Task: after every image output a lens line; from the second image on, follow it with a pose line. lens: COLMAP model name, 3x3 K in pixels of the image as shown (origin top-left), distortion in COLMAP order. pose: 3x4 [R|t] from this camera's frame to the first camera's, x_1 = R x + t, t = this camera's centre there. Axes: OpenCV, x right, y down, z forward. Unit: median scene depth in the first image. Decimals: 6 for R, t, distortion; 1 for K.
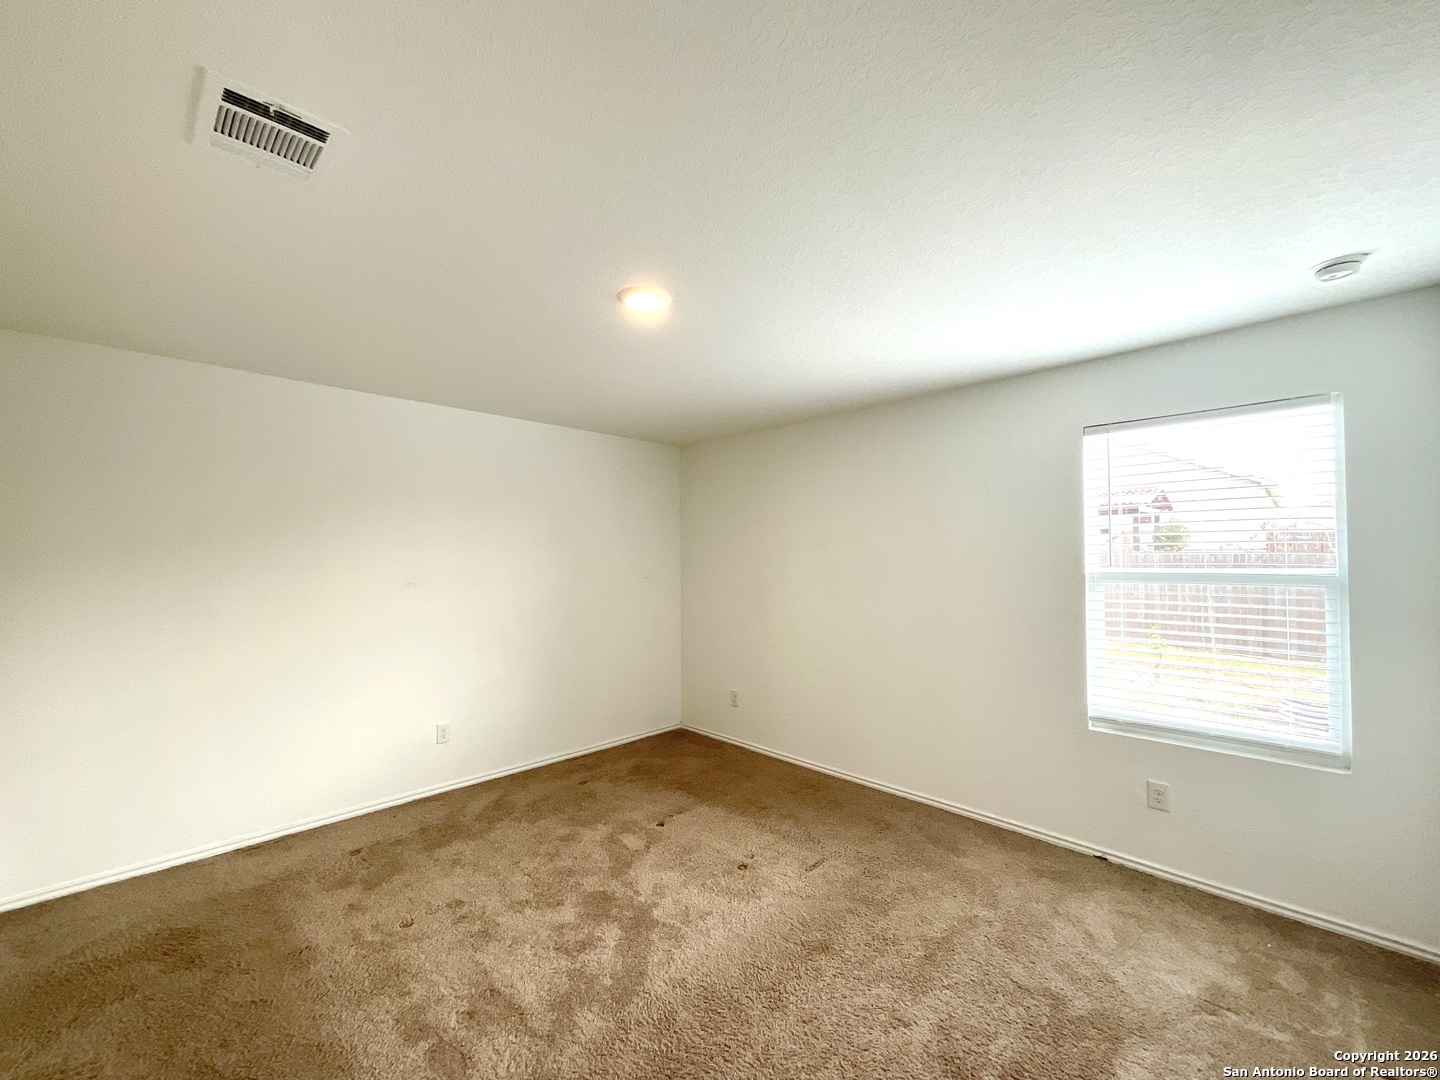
lens RADIAL K [[580.7, 0, 721.4], [0, 580.7, 545.6], [0, 0, 1]] dist [-0.000600, -0.000592]
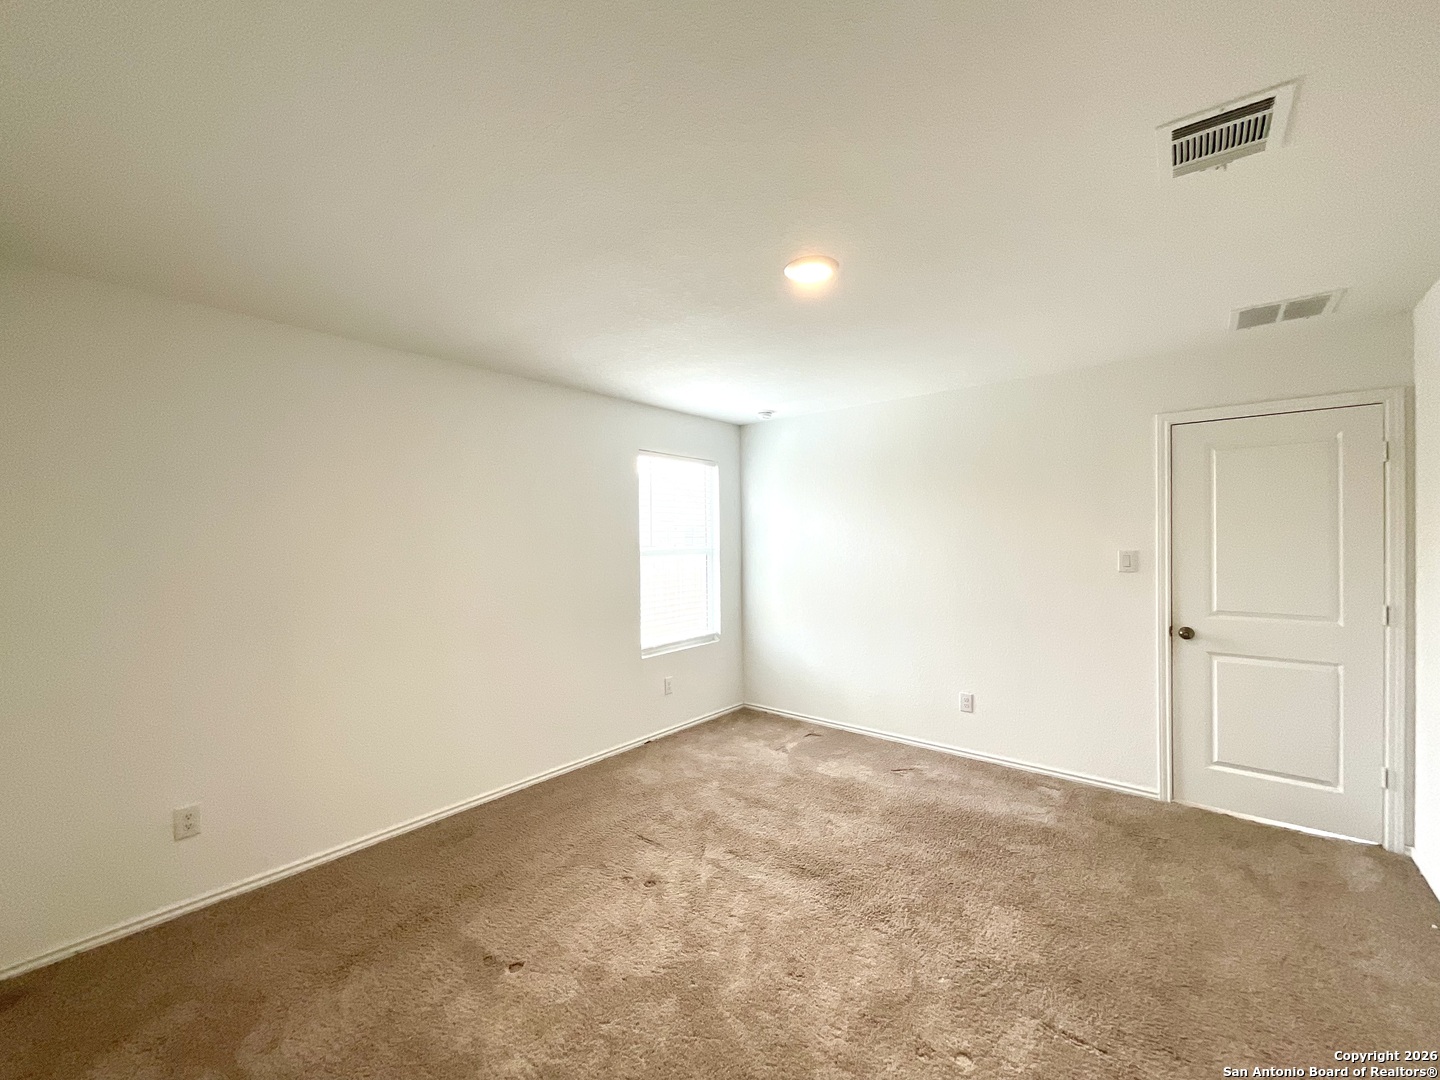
lens RADIAL K [[583.7, 0, 718.2], [0, 583.7, 543.4], [0, 0, 1]] dist [0.001675, 0.000581]
pose [[-0.090968, 0.001483, 0.995853, -0.843539], [-0.010693, 0.999940, -0.002465, 0.032616], [-0.995796, -0.010873, -0.090947, 0.958929]]
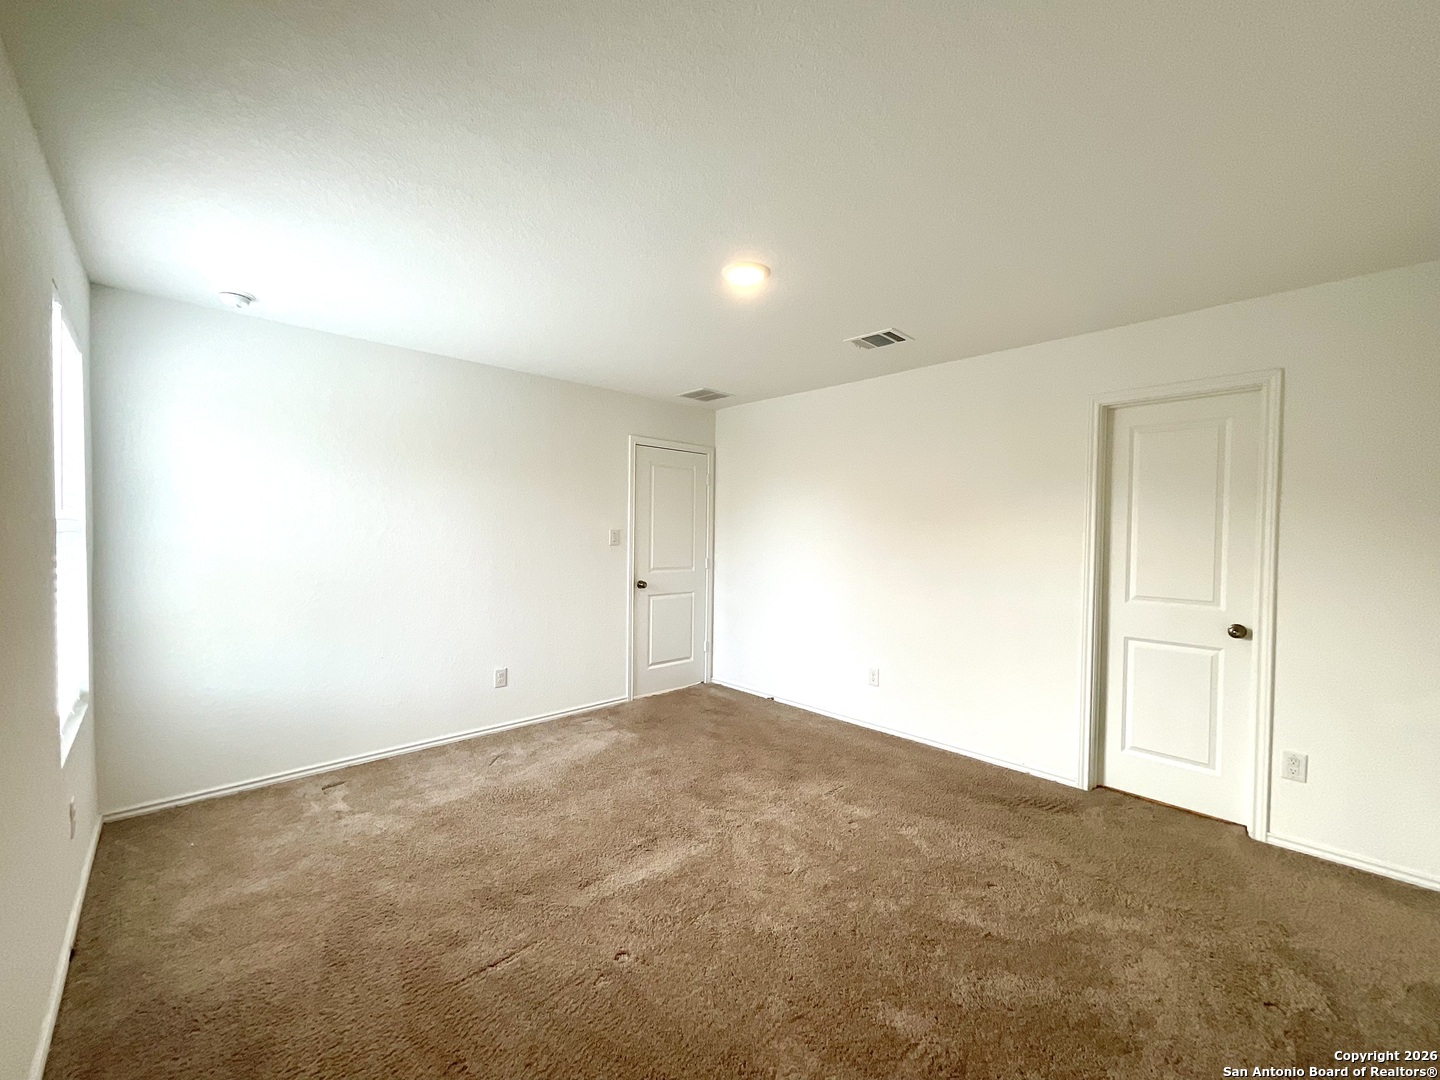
lens RADIAL K [[583.7, 0, 718.2], [0, 583.7, 543.4], [0, 0, 1]] dist [0.001675, 0.000581]
pose [[-0.999424, -0.004853, 0.033581, -0.095222], [-0.004791, 0.999987, 0.001947, 0.068912], [-0.033590, 0.001785, -0.999434, 1.633233]]
